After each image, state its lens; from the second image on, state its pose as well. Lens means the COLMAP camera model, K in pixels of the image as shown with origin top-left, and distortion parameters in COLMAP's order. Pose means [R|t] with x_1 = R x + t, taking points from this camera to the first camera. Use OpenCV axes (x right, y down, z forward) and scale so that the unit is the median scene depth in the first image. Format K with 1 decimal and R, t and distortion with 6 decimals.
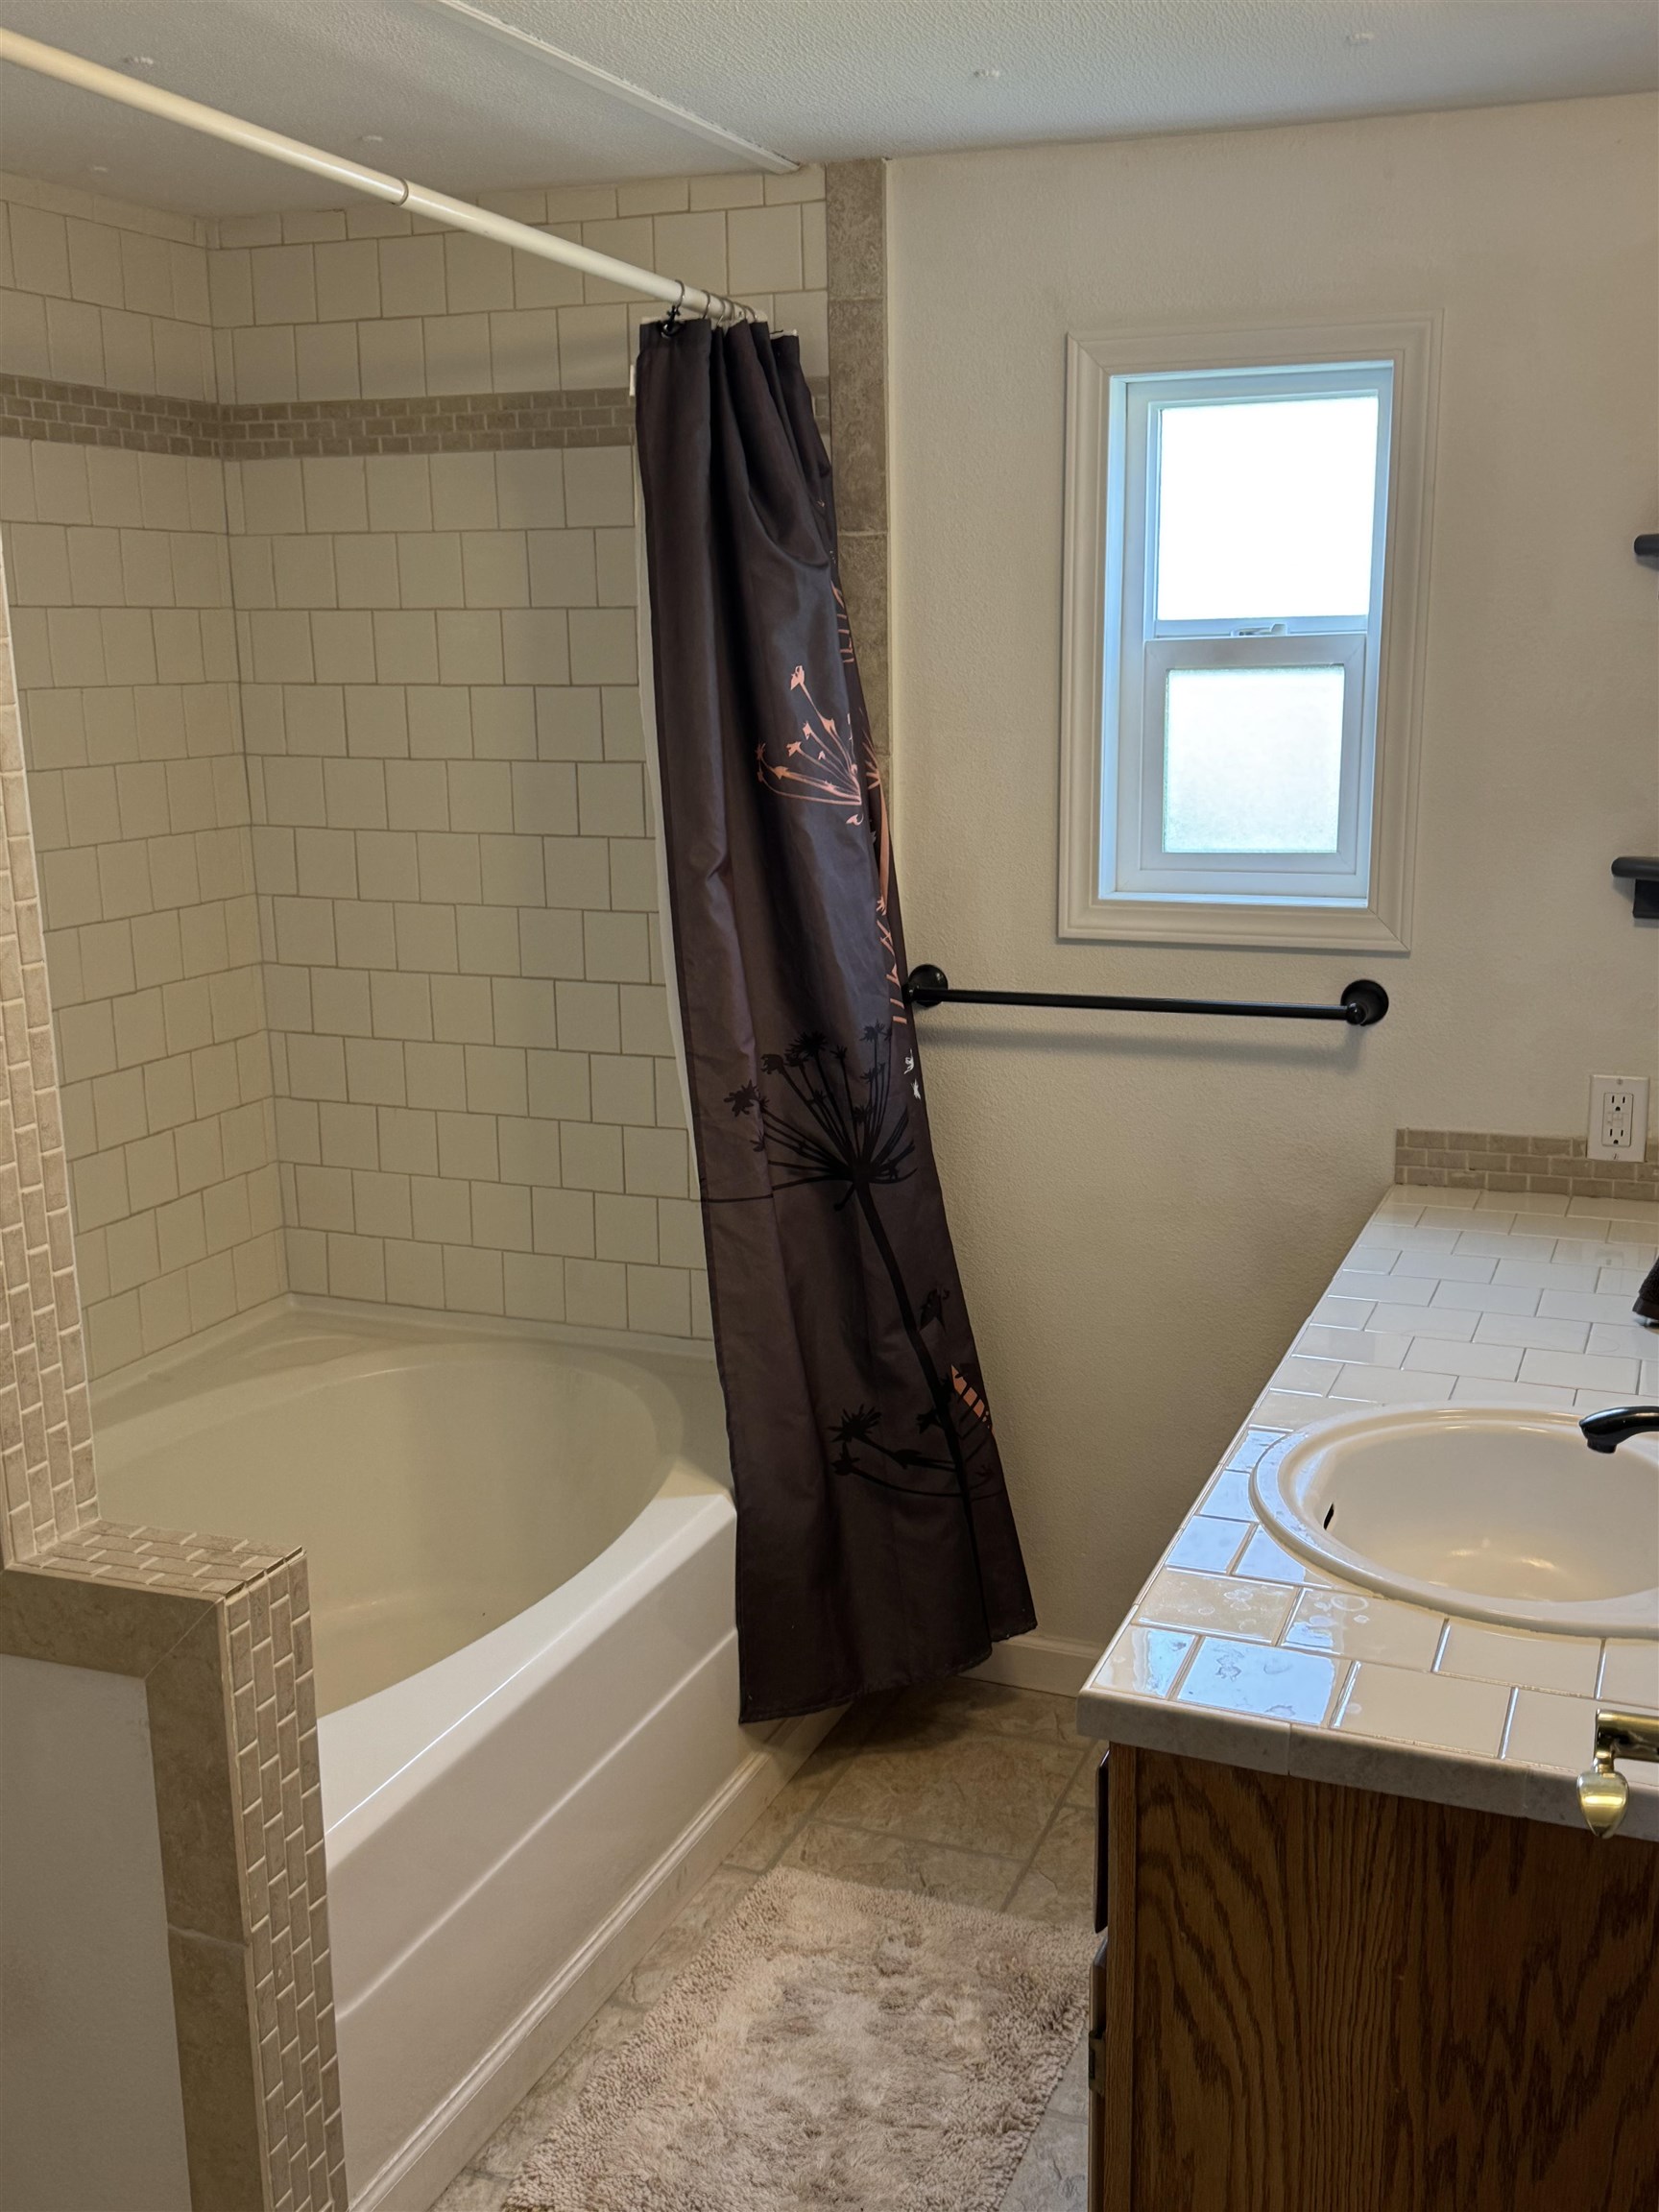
lens RADIAL K [[2194.2, 0, 812.9], [0, 2194.2, 1108.2], [0, 0, 1]] dist [0.184367, -0.399457]
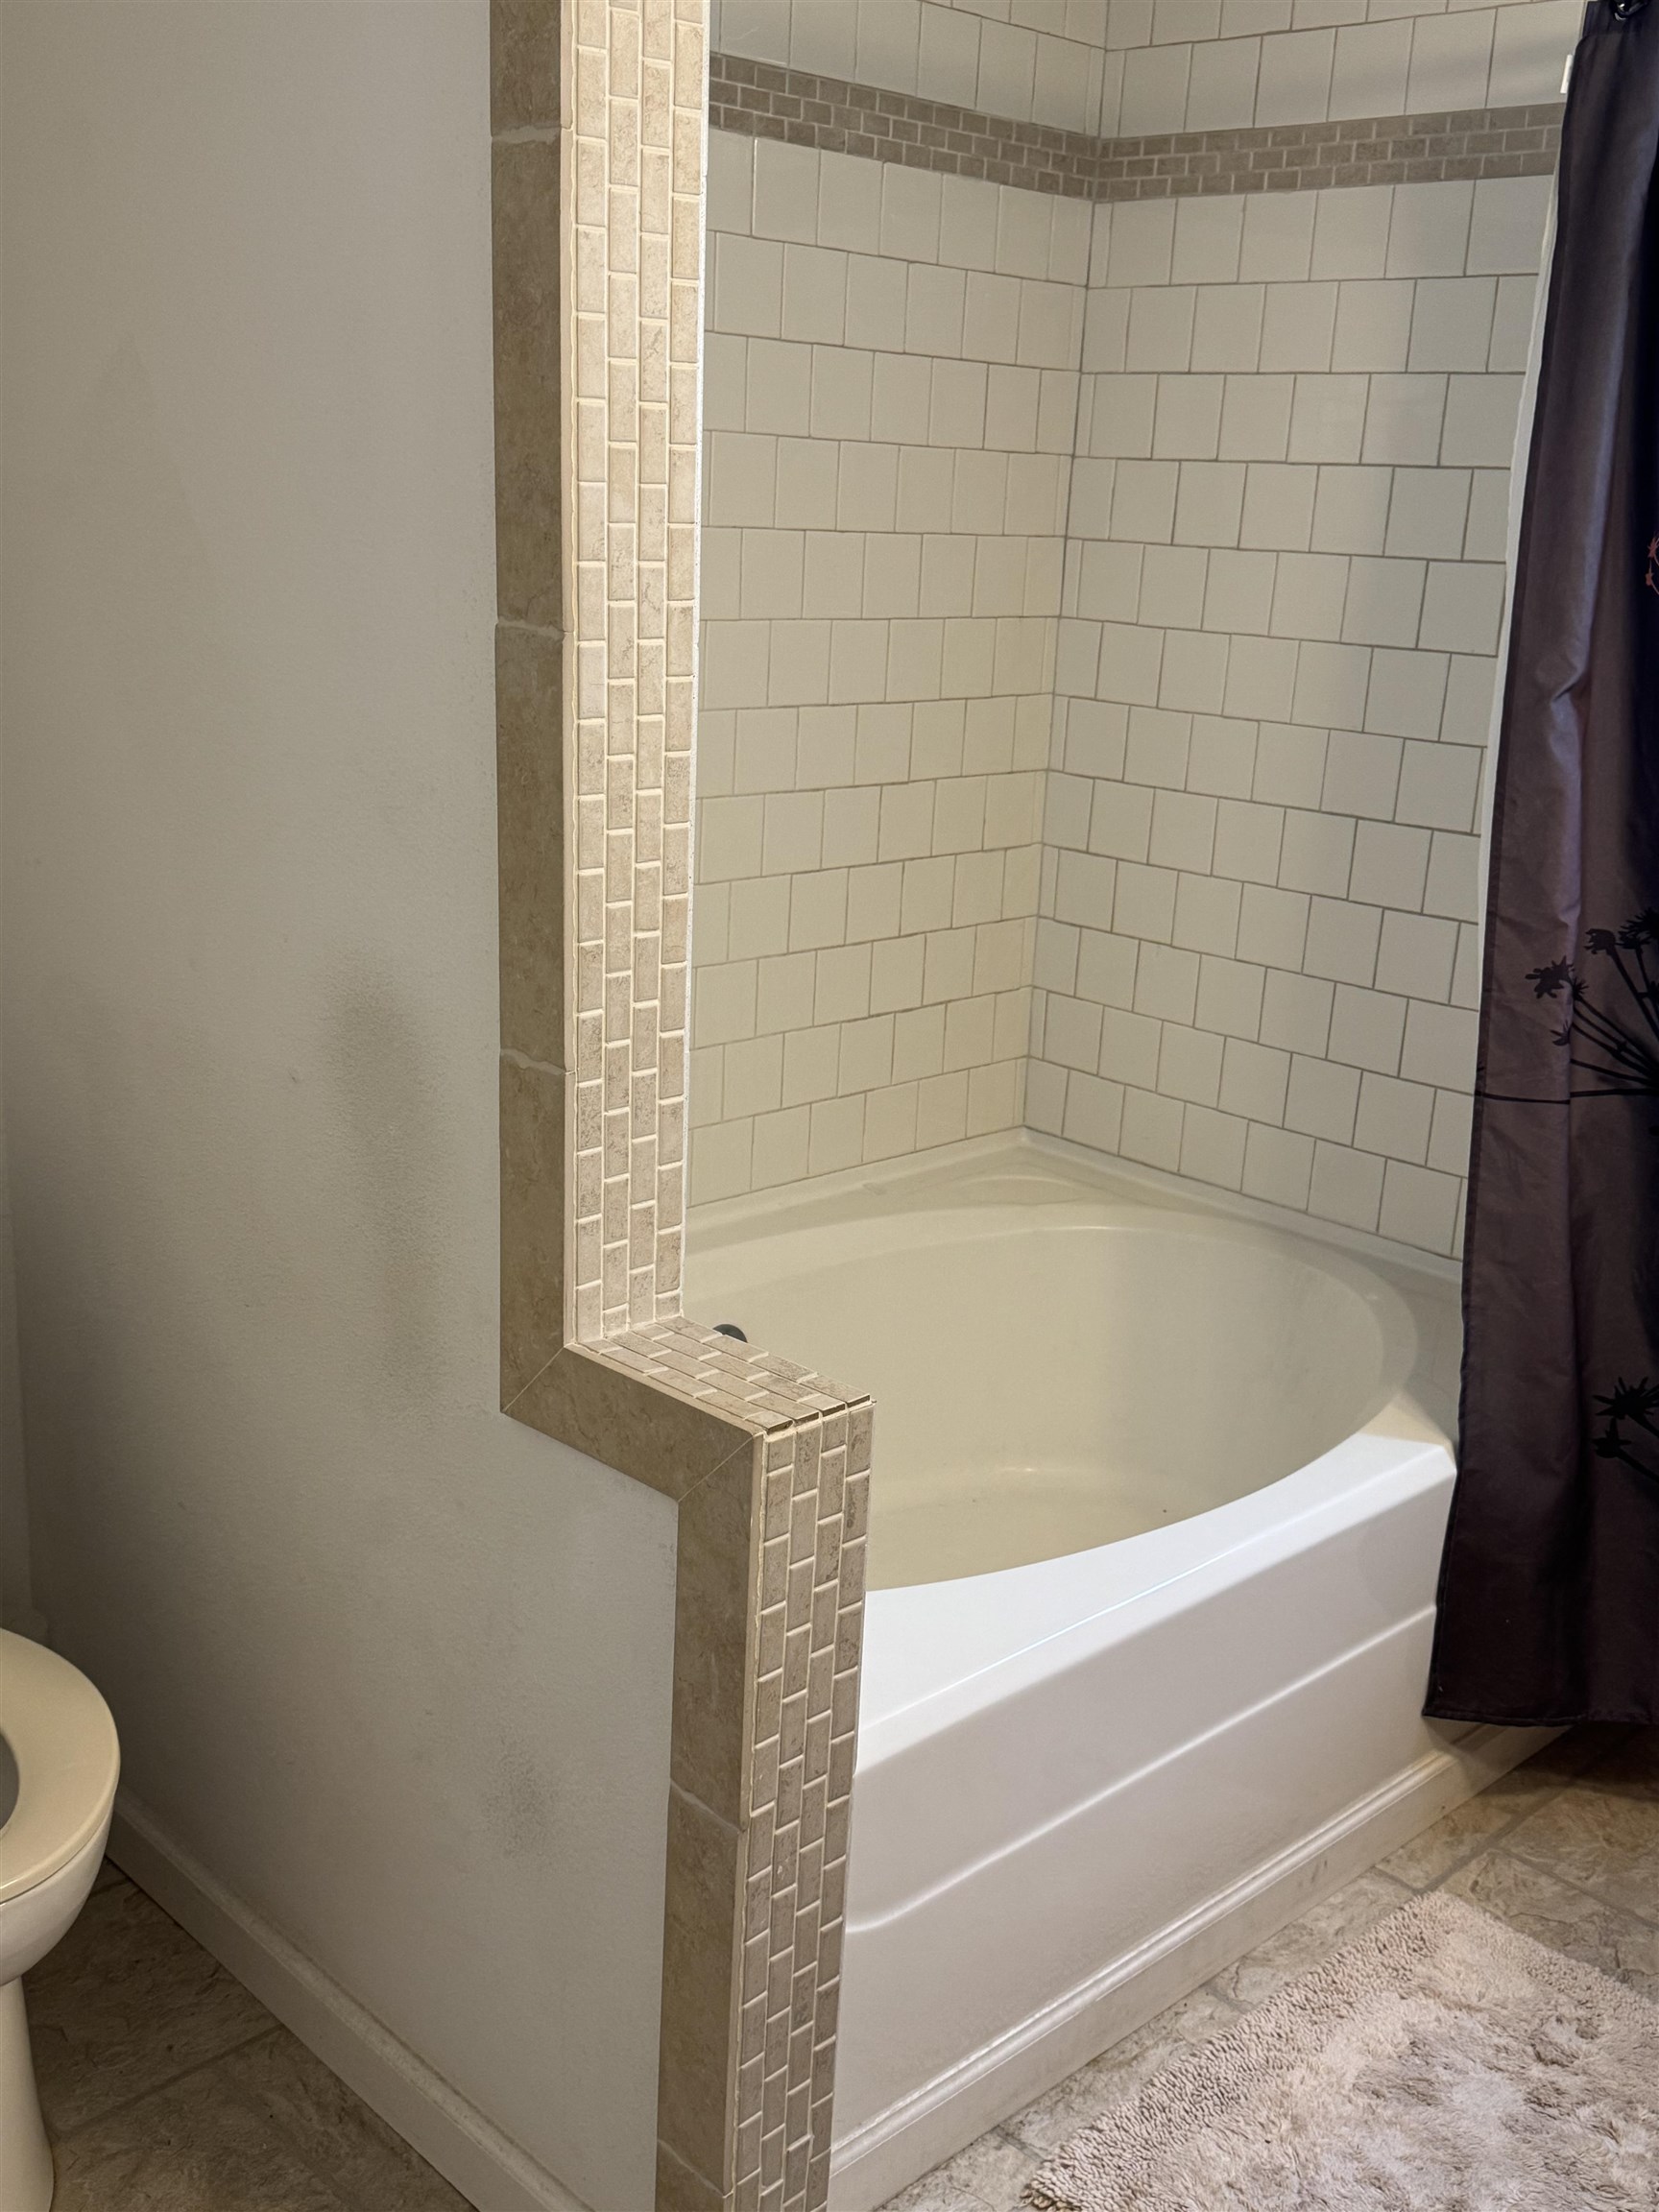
lens RADIAL K [[2194.2, 0, 812.9], [0, 2194.2, 1108.2], [0, 0, 1]] dist [0.184367, -0.399457]
pose [[0.916973, 0.165595, -0.362959, 0.024748], [-0.144947, 0.985900, 0.083611, 0.013855], [0.371687, -0.024059, 0.928046, 0.136481]]
